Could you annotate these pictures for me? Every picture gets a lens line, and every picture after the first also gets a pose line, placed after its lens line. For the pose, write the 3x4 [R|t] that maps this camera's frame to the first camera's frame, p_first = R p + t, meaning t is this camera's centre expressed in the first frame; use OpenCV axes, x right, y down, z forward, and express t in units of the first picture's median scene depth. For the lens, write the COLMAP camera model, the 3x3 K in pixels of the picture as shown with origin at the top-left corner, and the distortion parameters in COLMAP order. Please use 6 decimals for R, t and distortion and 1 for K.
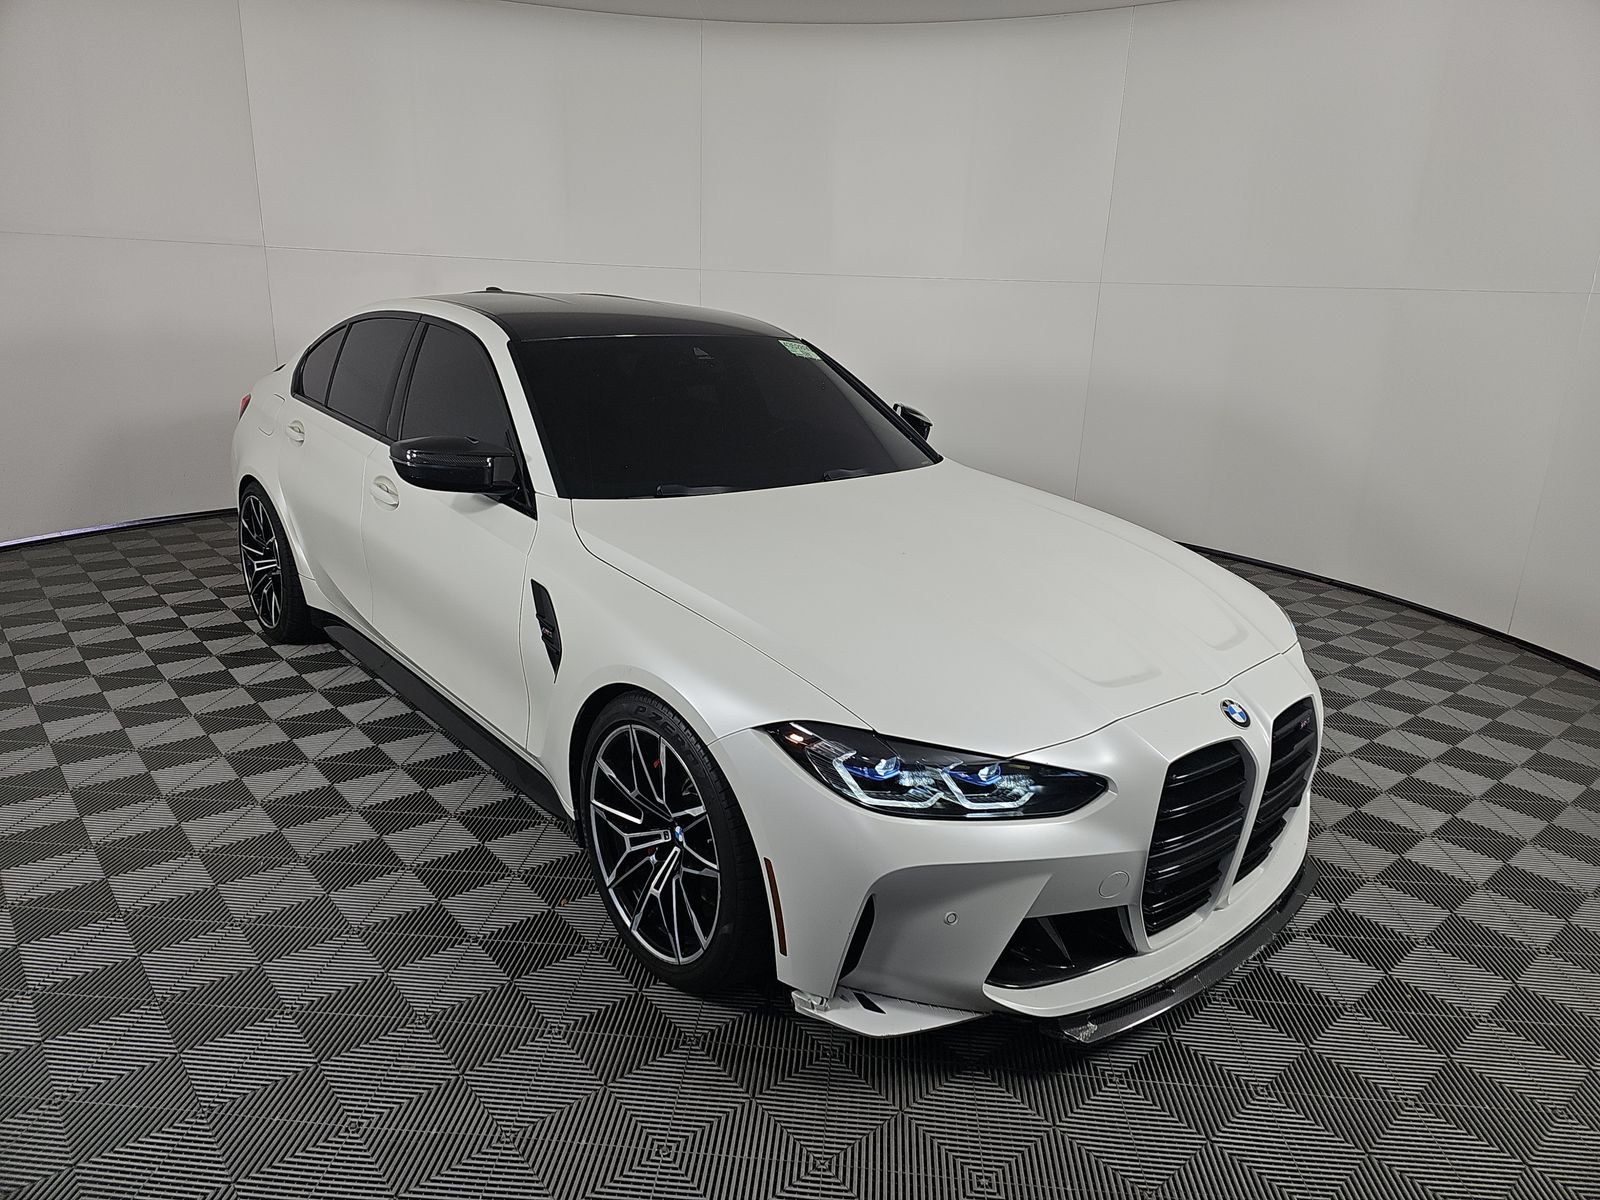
lens RADIAL K [[1004.2, 0, 788.3], [0, 1004.2, 607.7], [0, 0, 1]] dist [0.012087, -0.005908]
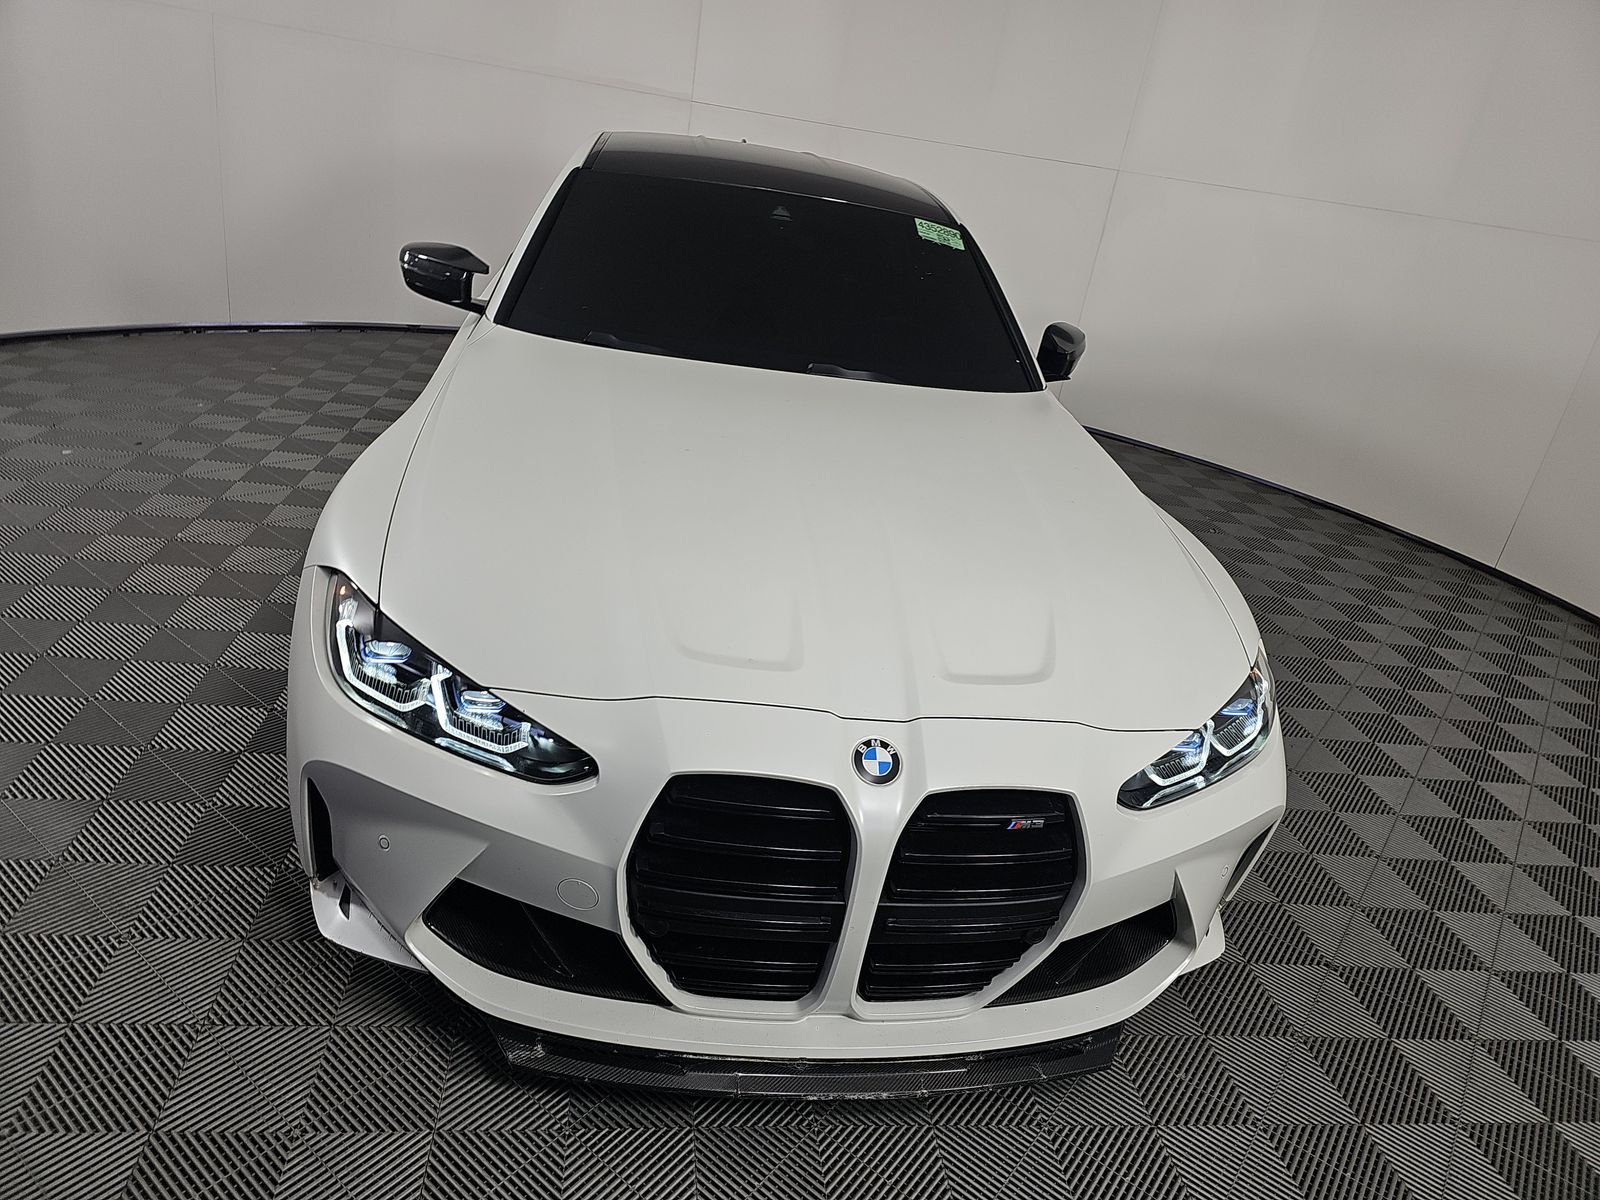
lens RADIAL K [[1004.2, 0, 788.3], [0, 1004.2, 607.7], [0, 0, 1]] dist [0.012087, -0.005908]
pose [[0.843156, 0.297700, -0.447730, 0.622794], [-0.264585, 0.954653, 0.136498, -0.067974], [0.468062, 0.003373, 0.883689, 0.338525]]
